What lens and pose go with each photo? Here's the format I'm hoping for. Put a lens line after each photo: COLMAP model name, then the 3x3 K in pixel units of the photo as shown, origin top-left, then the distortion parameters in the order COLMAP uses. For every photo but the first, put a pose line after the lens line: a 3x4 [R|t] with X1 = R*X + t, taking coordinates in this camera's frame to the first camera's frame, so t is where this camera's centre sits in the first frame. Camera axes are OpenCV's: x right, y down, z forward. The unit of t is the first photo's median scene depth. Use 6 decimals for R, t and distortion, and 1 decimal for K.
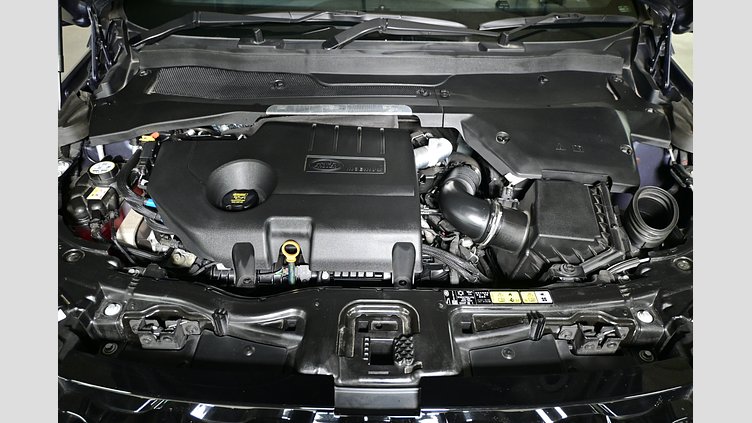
lens RADIAL K [[566.4, 0, 376.1], [0, 566.4, 206.6], [0, 0, 1]] dist [0.002952, 0.002540]
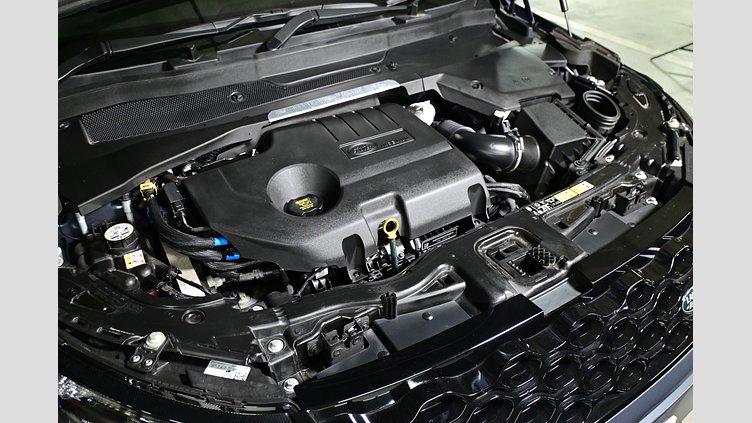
lens RADIAL K [[641.5, 0, 377.4], [0, 641.5, 215.0], [0, 0, 1]] dist [0.004185, -0.007023]
pose [[0.802653, -0.323779, 0.500914, -0.597829], [0.342587, 0.937744, 0.057182, -0.014716], [-0.488244, 0.125709, 0.863606, -0.002138]]
